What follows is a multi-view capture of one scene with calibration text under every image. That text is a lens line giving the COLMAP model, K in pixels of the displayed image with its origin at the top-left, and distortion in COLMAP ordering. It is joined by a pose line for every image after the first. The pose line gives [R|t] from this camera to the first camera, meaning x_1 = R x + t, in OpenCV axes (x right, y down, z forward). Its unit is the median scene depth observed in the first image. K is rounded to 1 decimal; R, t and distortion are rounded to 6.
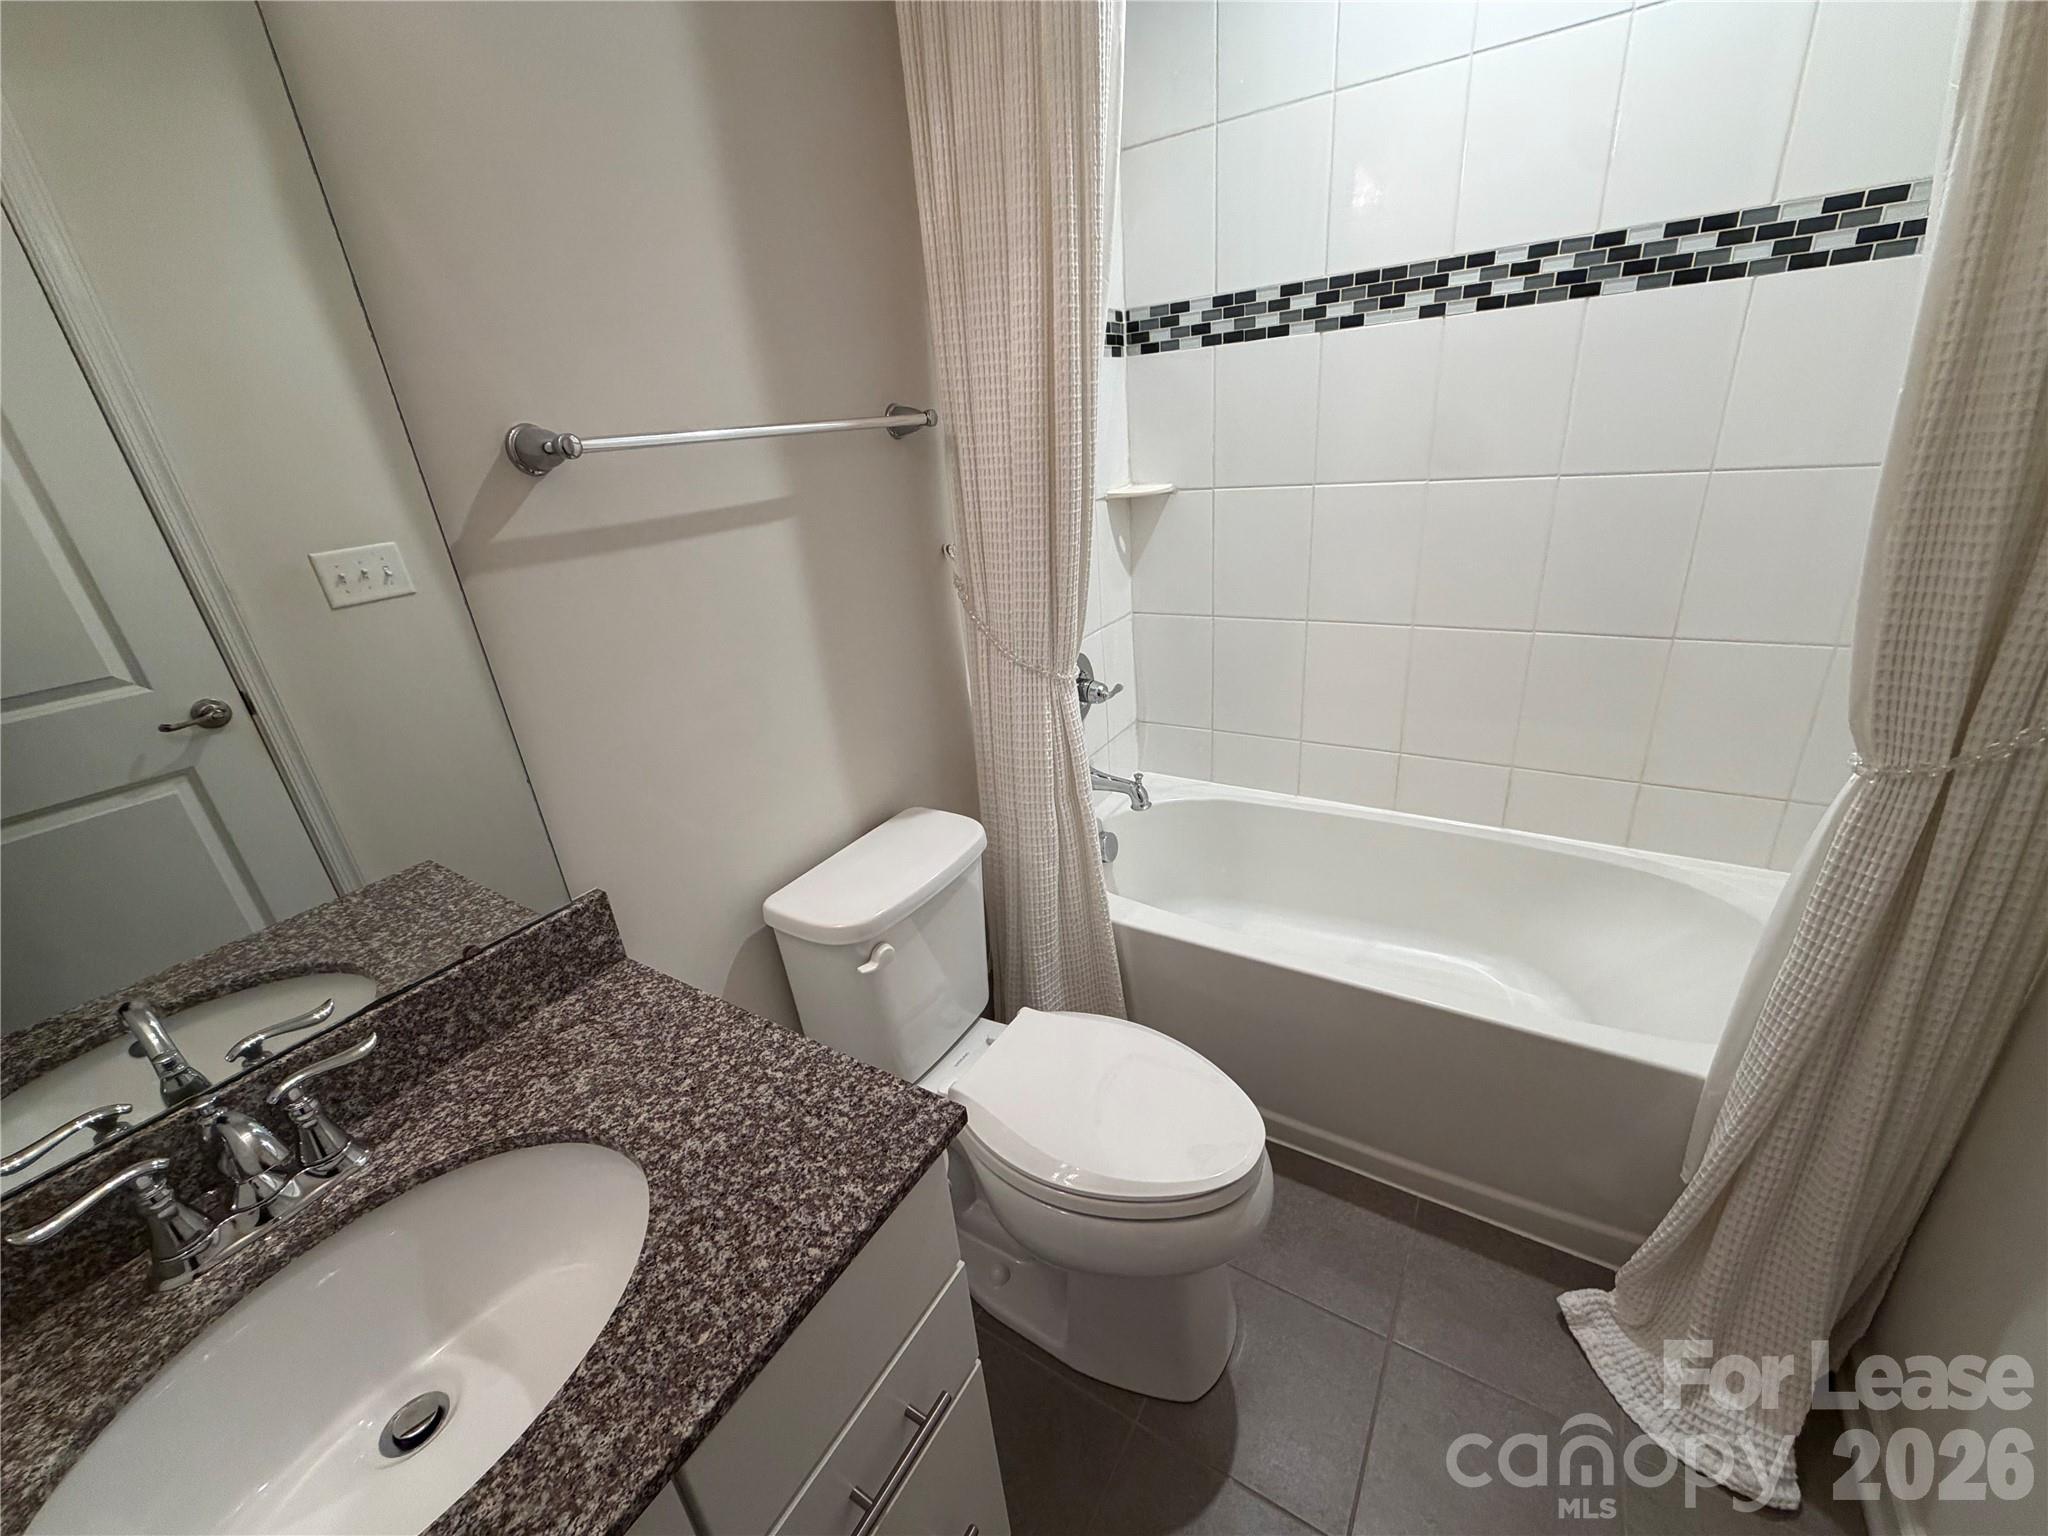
lens RADIAL K [[814.0, 0, 1026.7], [0, 814.0, 766.6], [0, 0, 1]] dist [-0.006714, 0.000261]
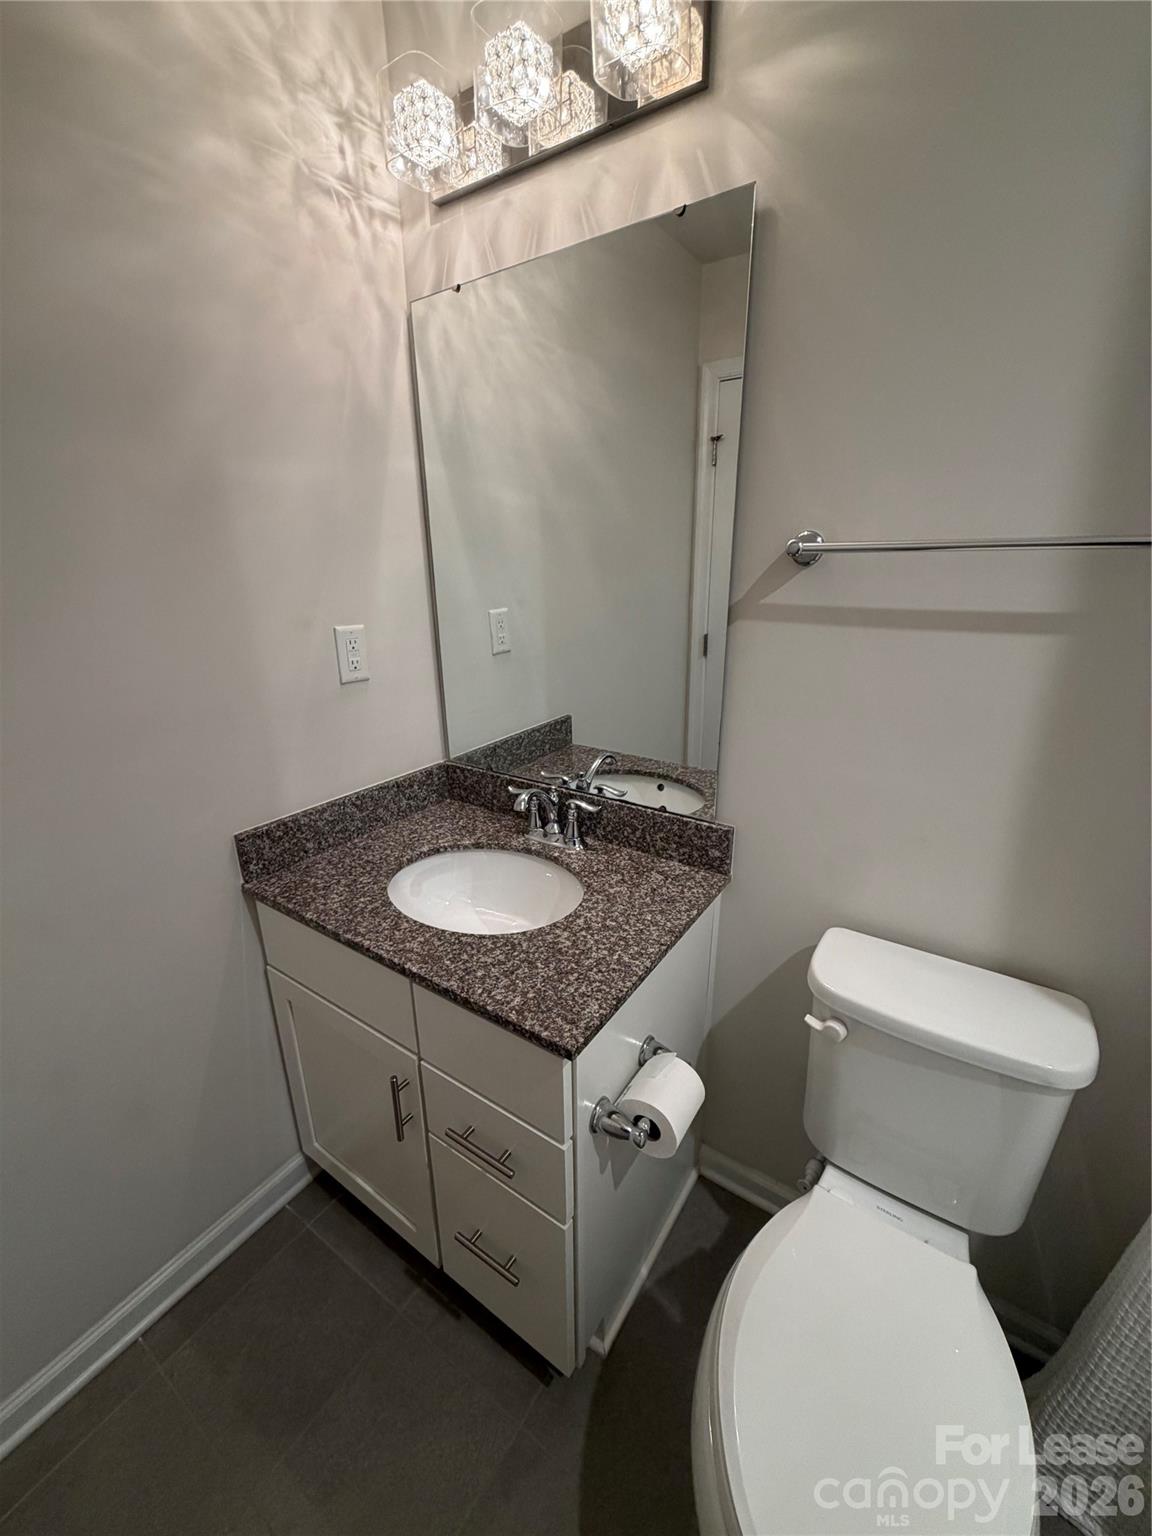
lens RADIAL K [[610.5, 0, 576.0], [0, 610.5, 768.0], [0, 0, 1]] dist [-0.006714, 0.000261]
pose [[-0.027490, 0.404795, -0.913994, 0.564188], [-0.376876, 0.842670, 0.384542, -0.315322], [0.925856, 0.355034, 0.129393, 0.600817]]
